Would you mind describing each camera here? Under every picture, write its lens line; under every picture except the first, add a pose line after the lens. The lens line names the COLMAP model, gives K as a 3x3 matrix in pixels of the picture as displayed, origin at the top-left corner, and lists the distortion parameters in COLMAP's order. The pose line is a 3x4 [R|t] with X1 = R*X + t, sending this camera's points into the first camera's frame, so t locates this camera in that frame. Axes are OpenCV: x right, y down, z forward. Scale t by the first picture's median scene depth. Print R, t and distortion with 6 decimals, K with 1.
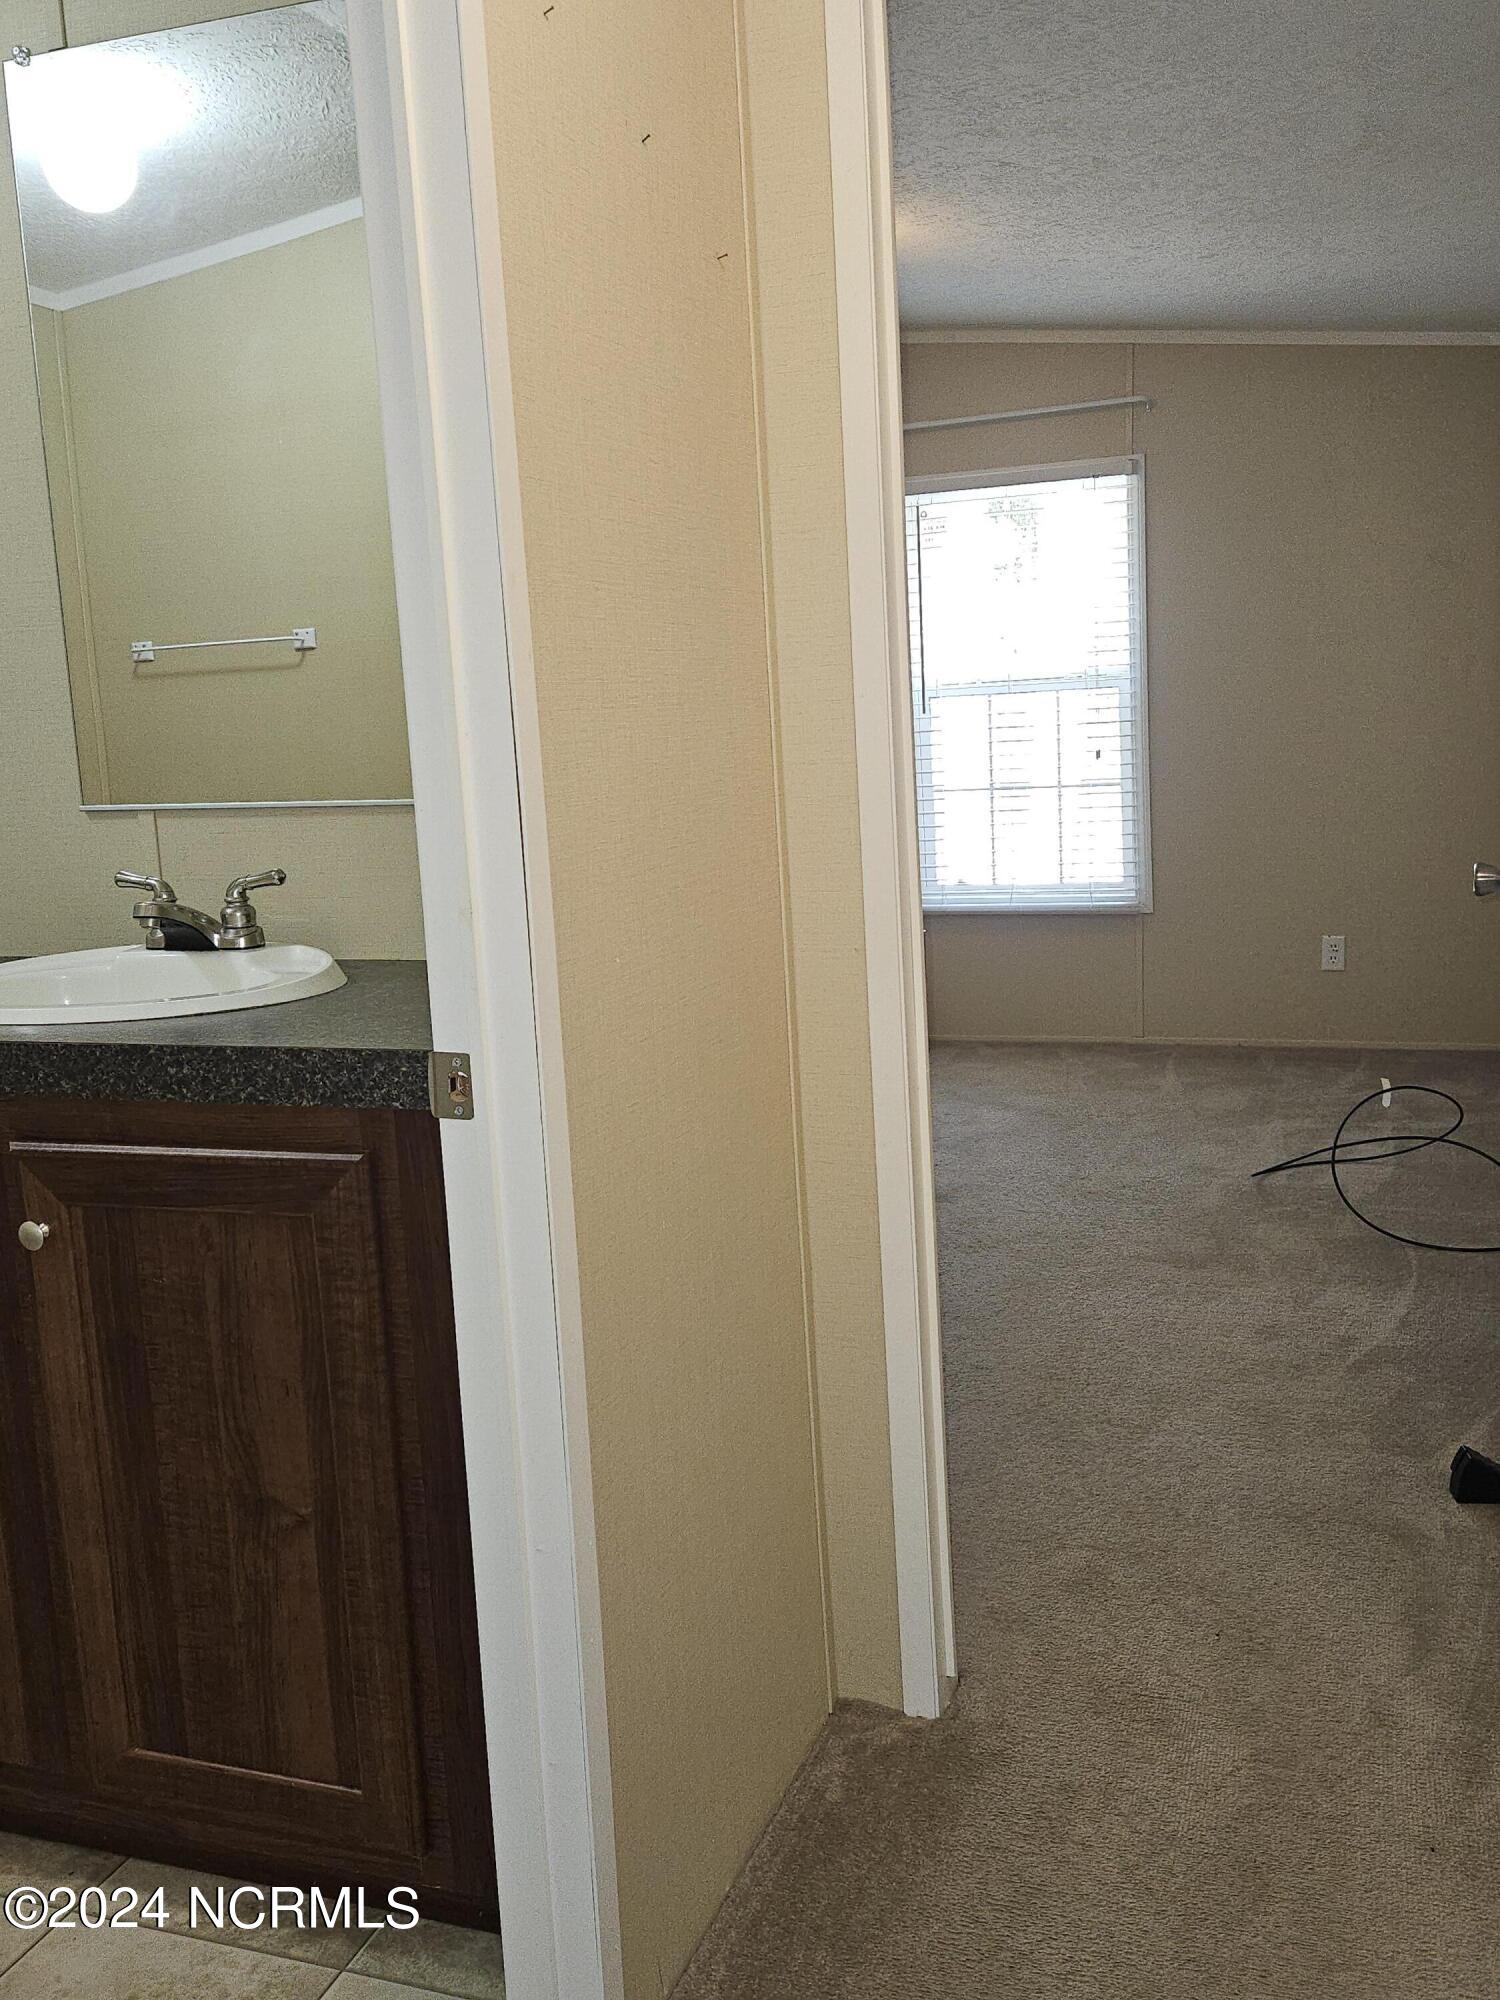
lens RADIAL K [[1838.4, 0, 750.0], [0, 1838.4, 1000.0], [0, 0, 1]] dist [0.013782, -0.010847]
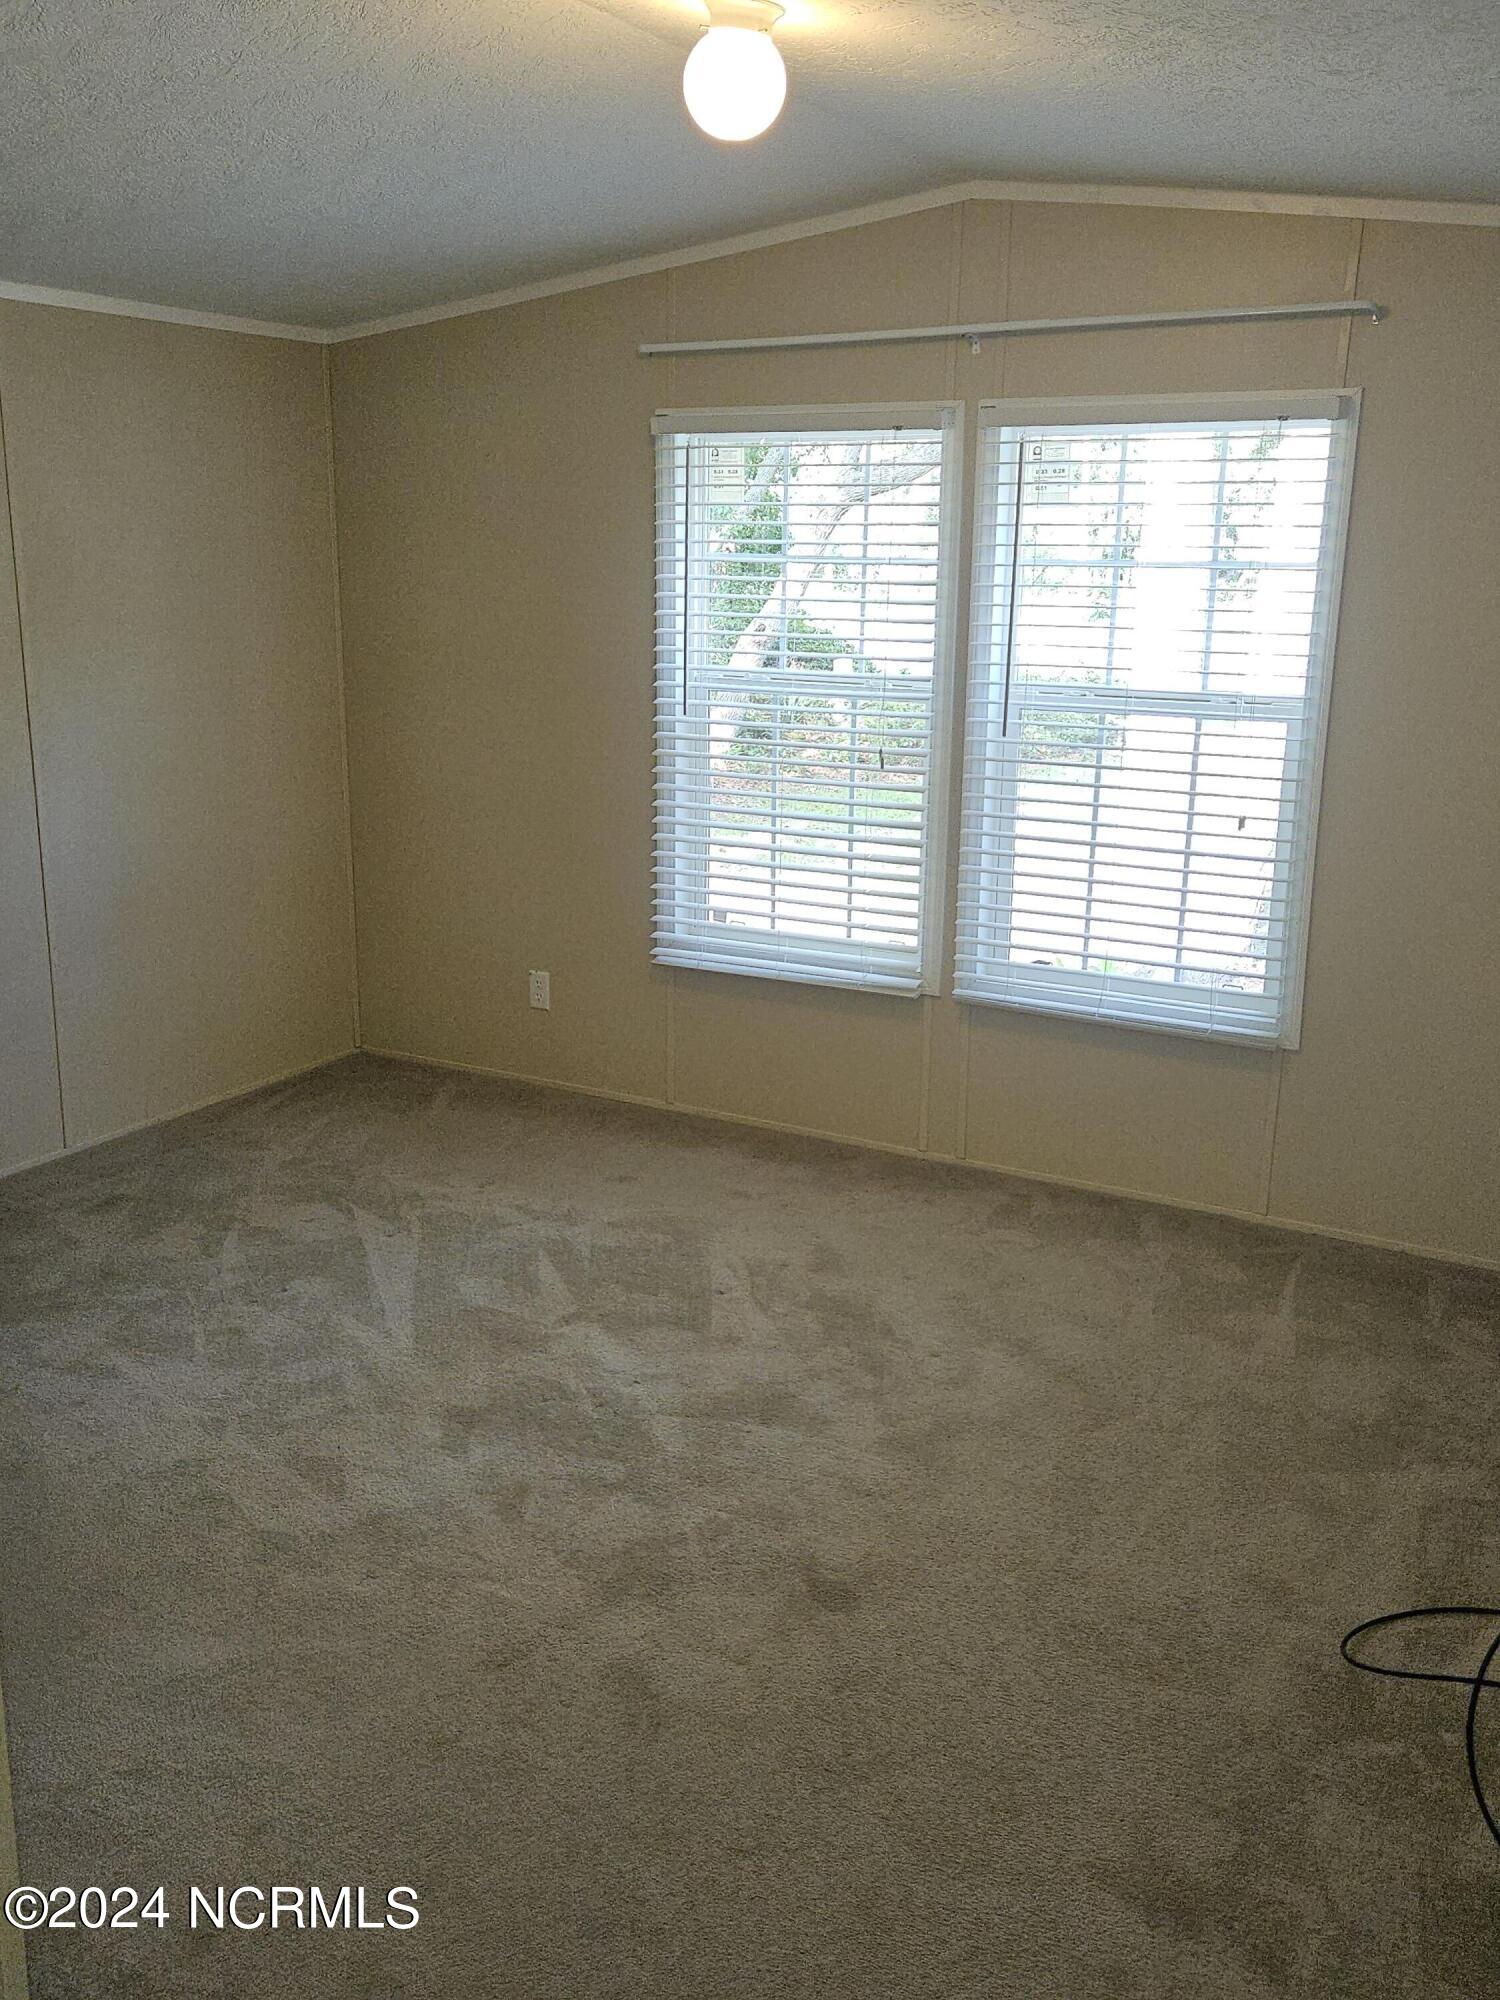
lens RADIAL K [[1788.2, 0, 743.7], [0, 1788.2, 963.8], [0, 0, 1]] dist [0.054078, -0.026199]
pose [[0.985057, 0.104798, -0.136673, 0.105601], [-0.091248, 0.990600, 0.101908, -0.137651], [0.146068, -0.087914, 0.985360, 0.309788]]
